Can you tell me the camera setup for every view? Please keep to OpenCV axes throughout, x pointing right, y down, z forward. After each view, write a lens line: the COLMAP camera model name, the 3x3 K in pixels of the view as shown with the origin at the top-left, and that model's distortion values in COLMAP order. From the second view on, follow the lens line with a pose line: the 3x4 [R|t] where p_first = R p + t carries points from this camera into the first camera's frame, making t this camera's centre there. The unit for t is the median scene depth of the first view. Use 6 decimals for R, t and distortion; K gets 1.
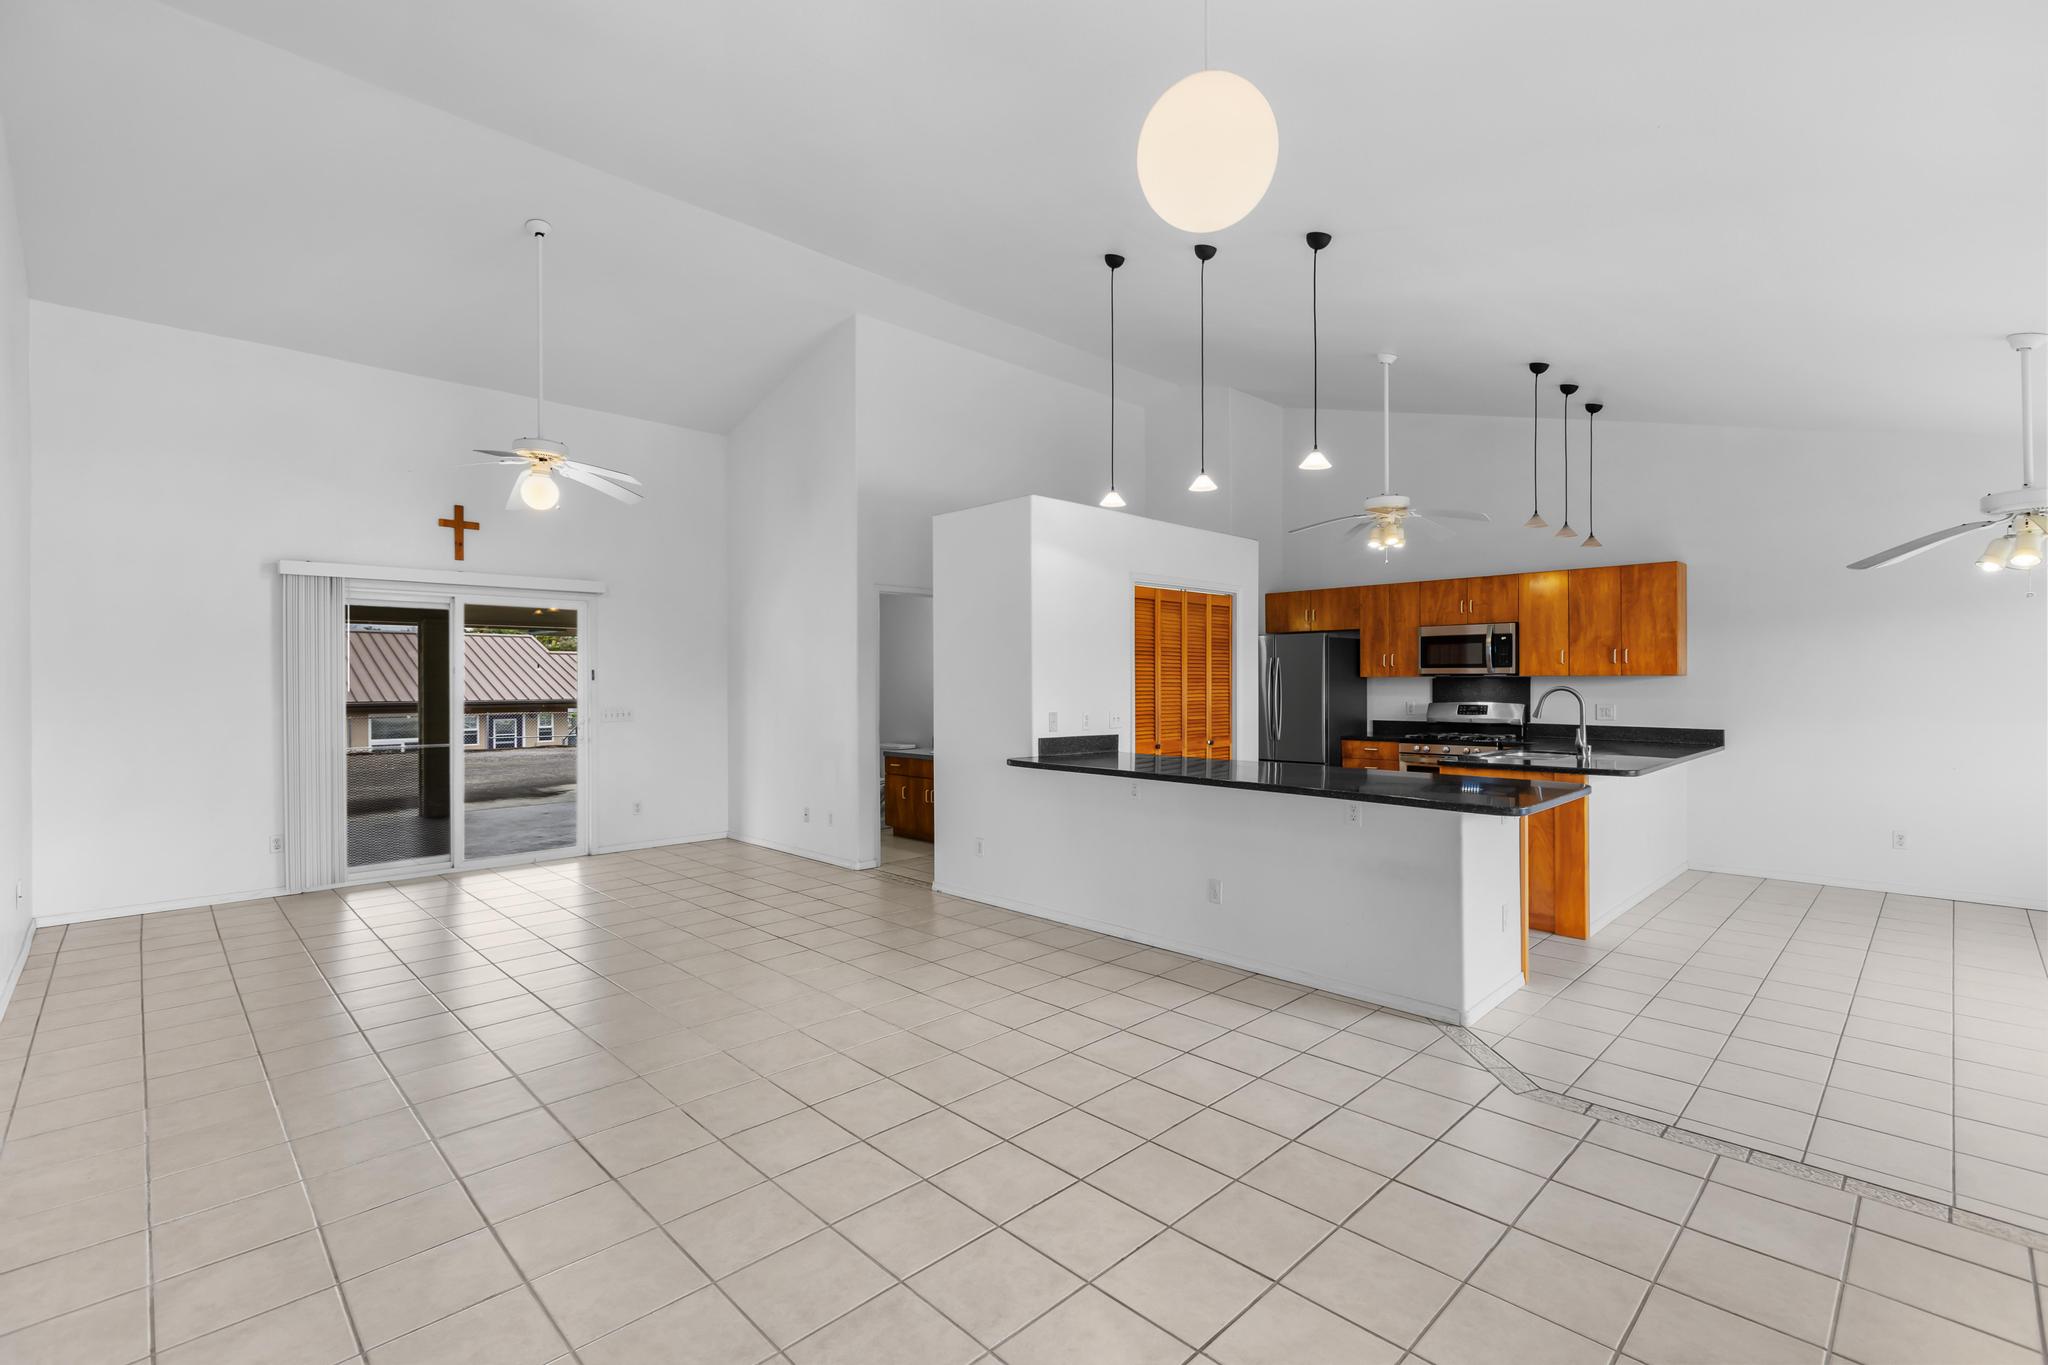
lens RADIAL K [[917.1, 0, 1037.7], [0, 917.1, 678.4], [0, 0, 1]] dist [0.002763, -0.001924]
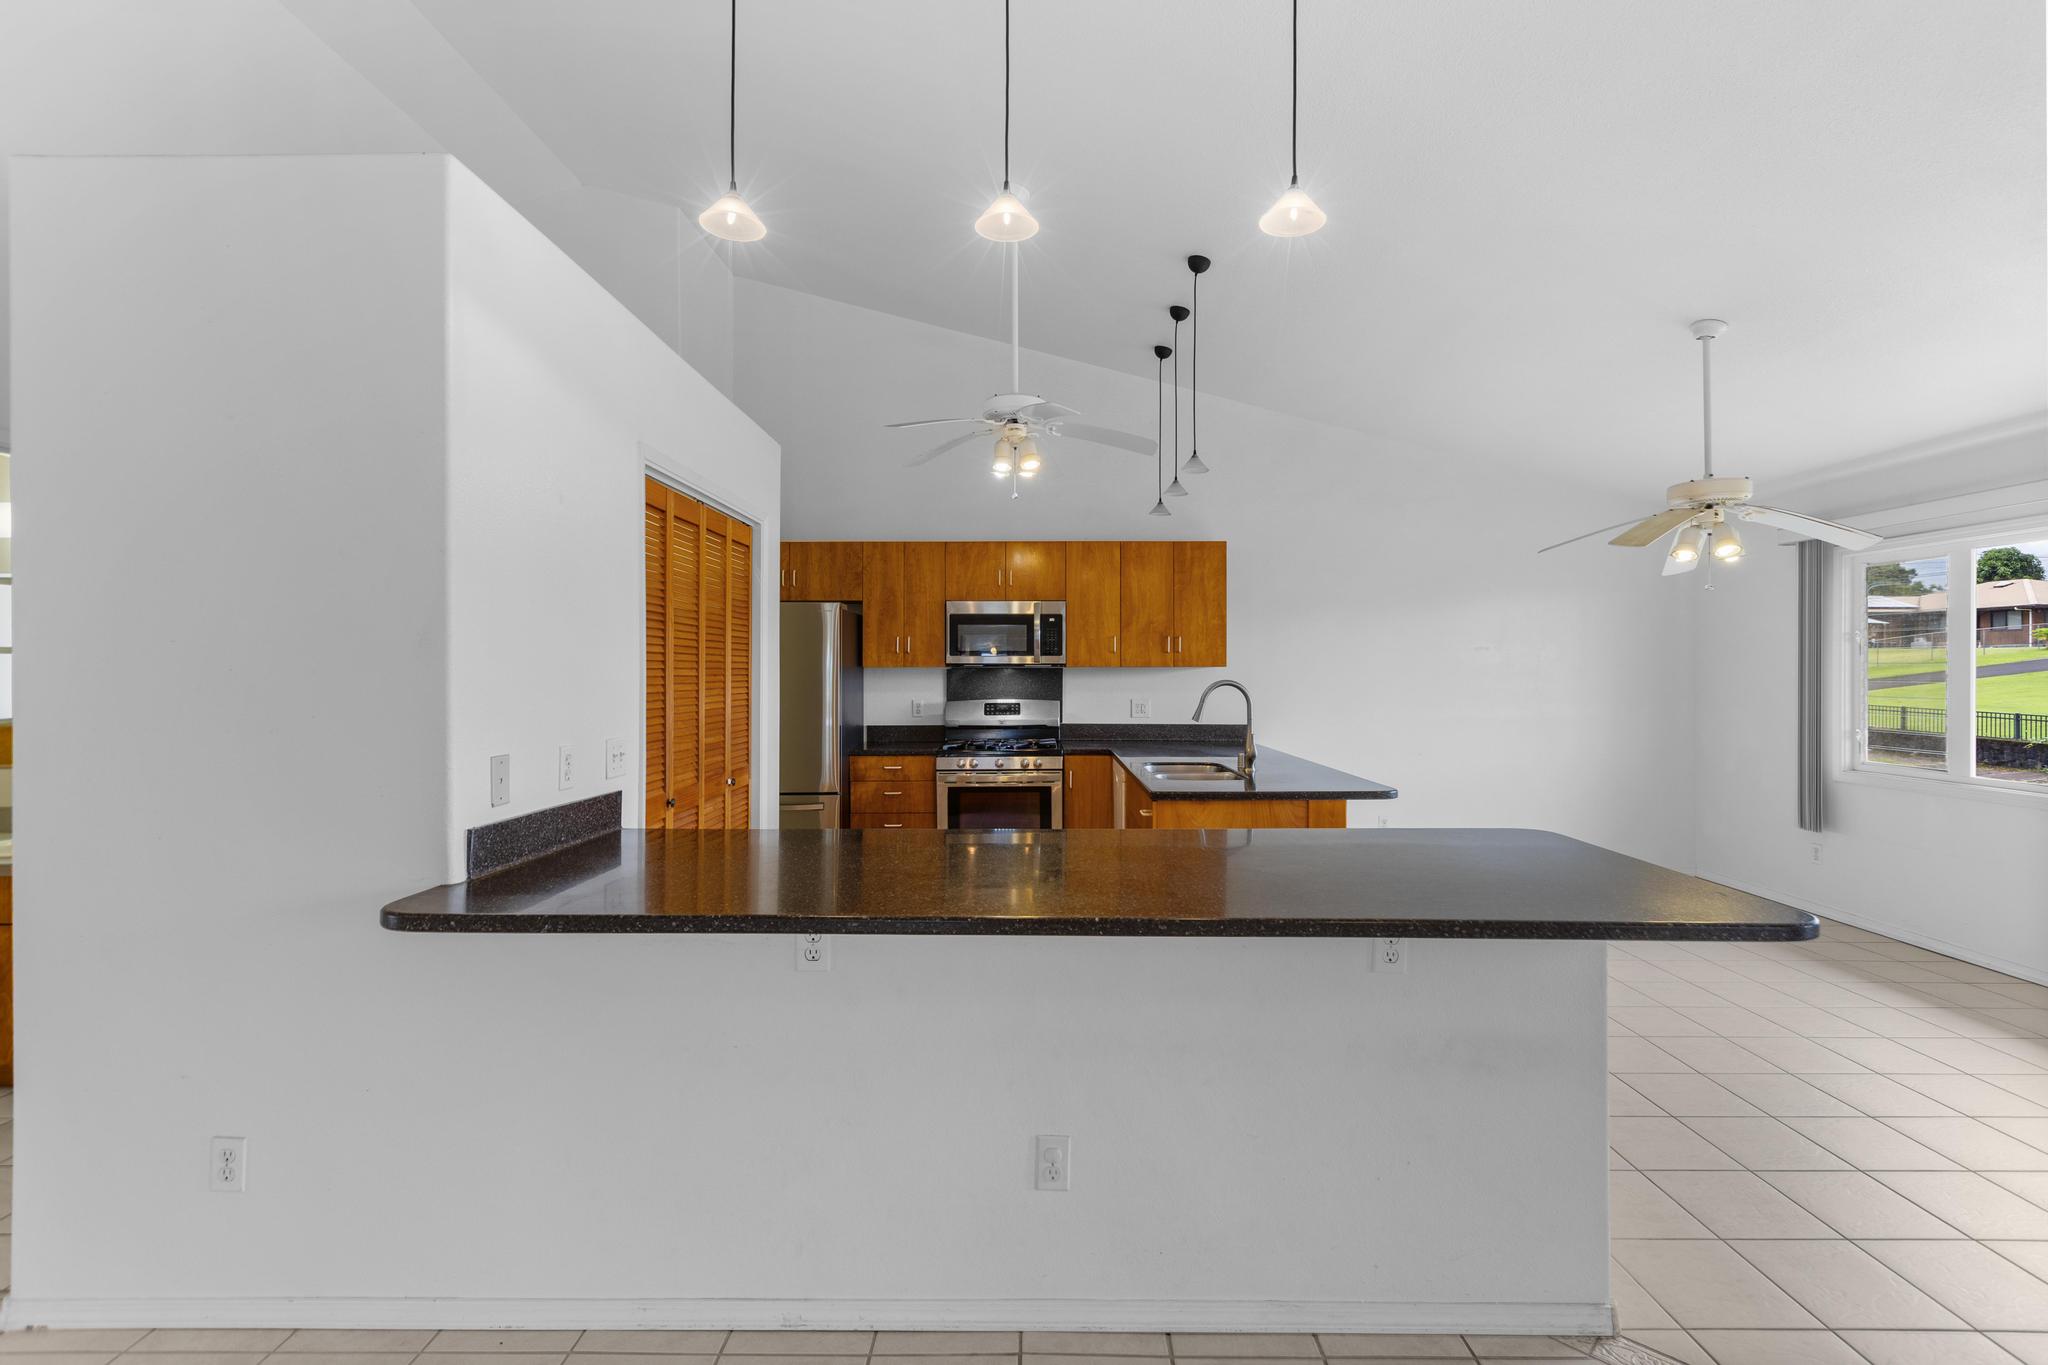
lens RADIAL K [[917.1, 0, 1033.6], [0, 917.1, 666.5], [0, 0, 1]] dist [0.002763, -0.001924]
pose [[0.707679, 0.004925, 0.706517, -0.080465], [-0.002559, 0.999987, -0.004408, 0.001026], [-0.706529, 0.001312, 0.707683, 0.481032]]
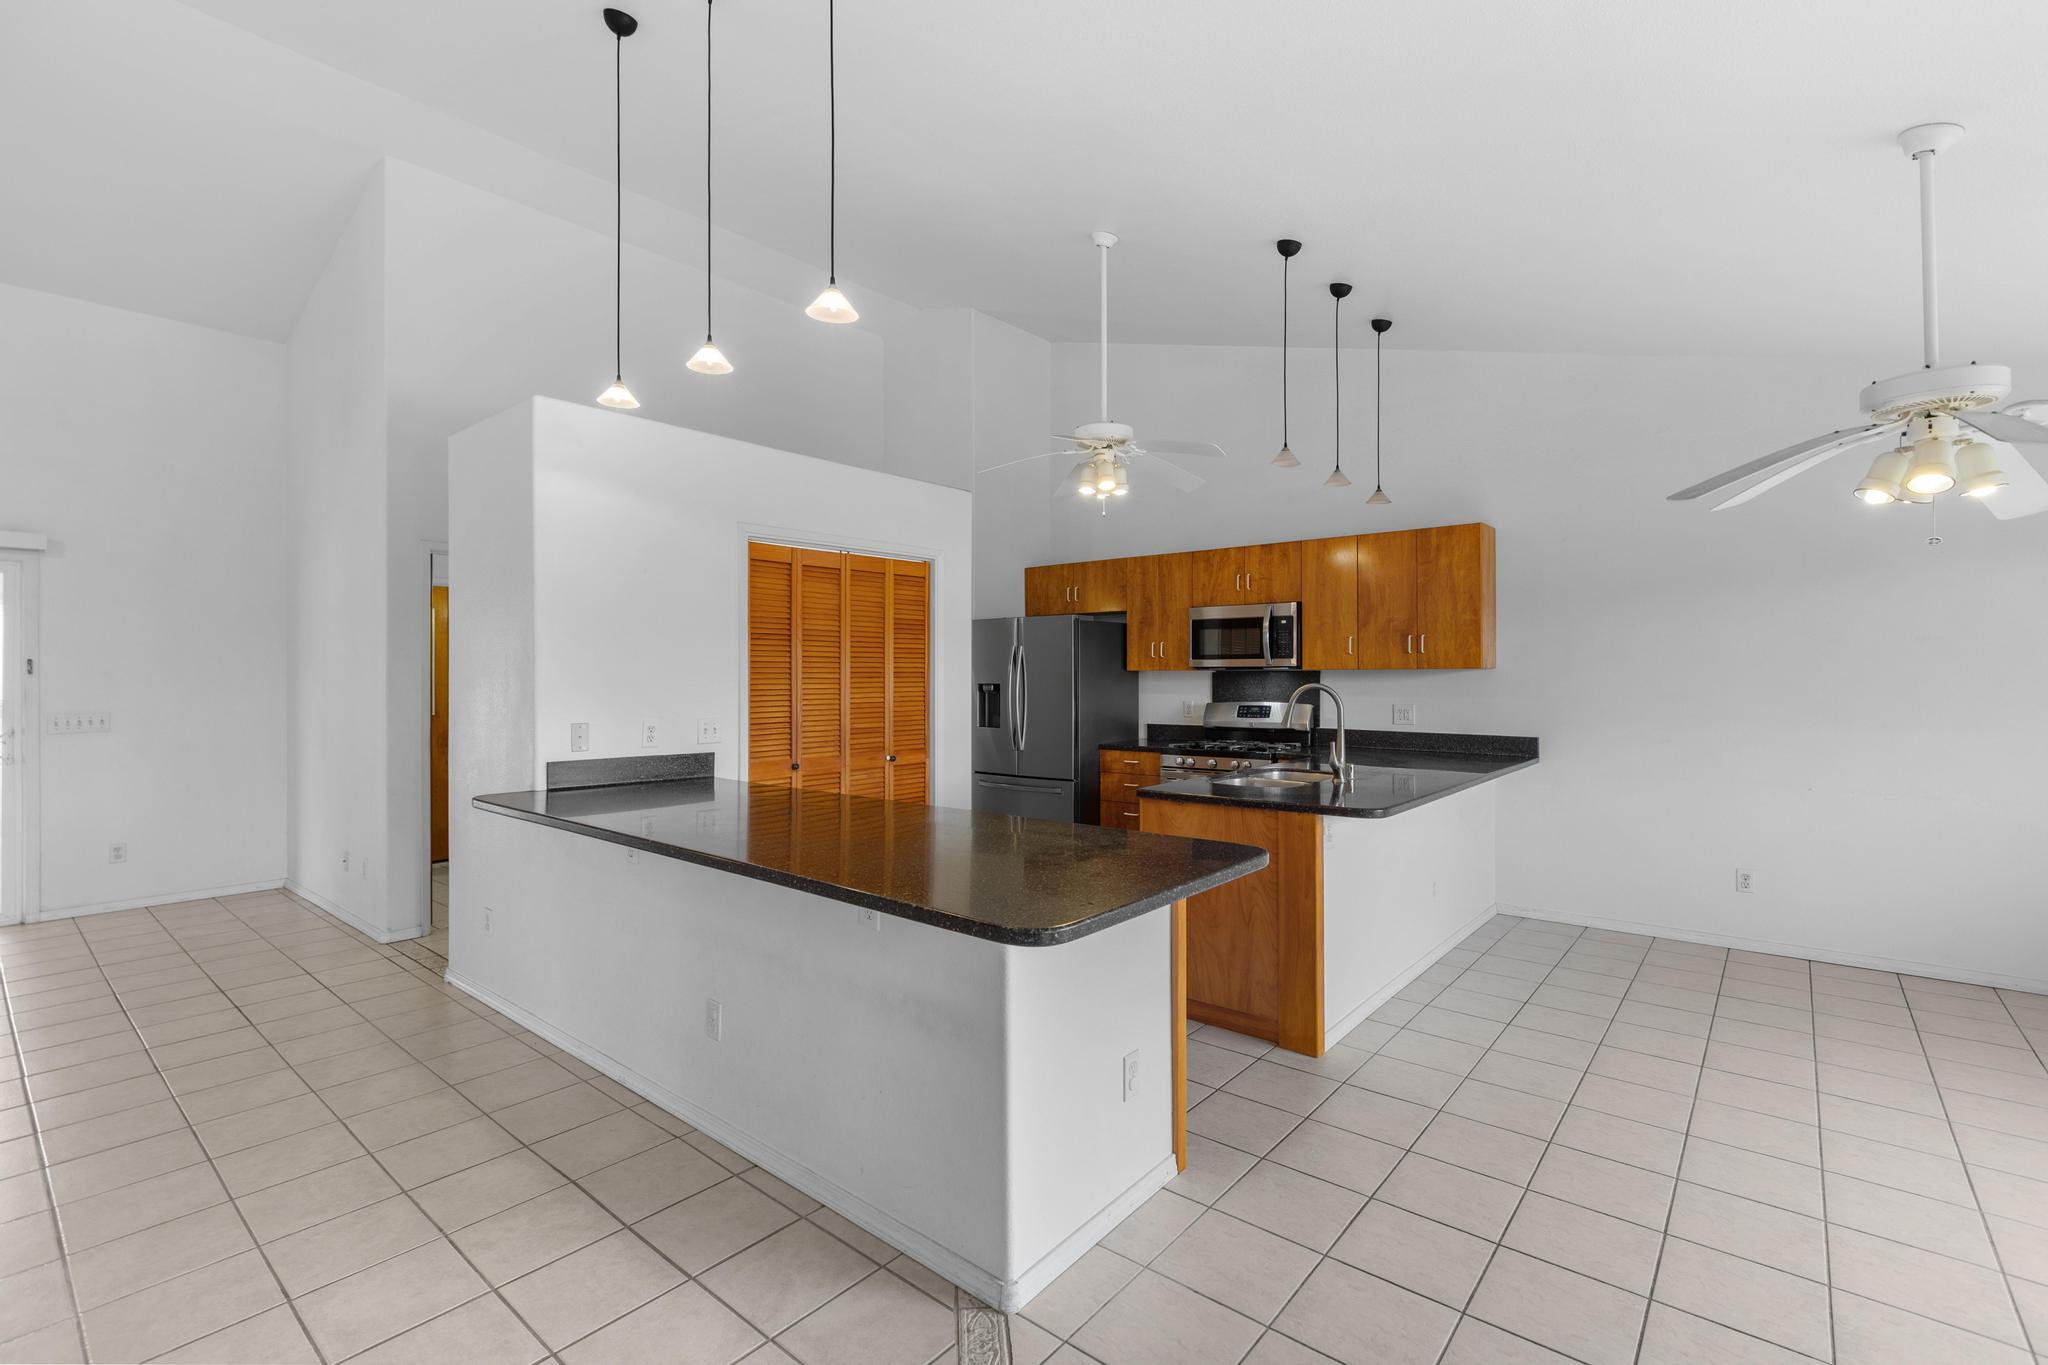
lens RADIAL K [[917.1, 0, 1034.0], [0, 917.1, 670.1], [0, 0, 1]] dist [0.002763, -0.001924]
pose [[0.995532, 0.000713, 0.094423, 0.238671], [-0.000504, 0.999997, -0.002236, -0.000071], [-0.094424, 0.002178, 0.995530, 0.253299]]
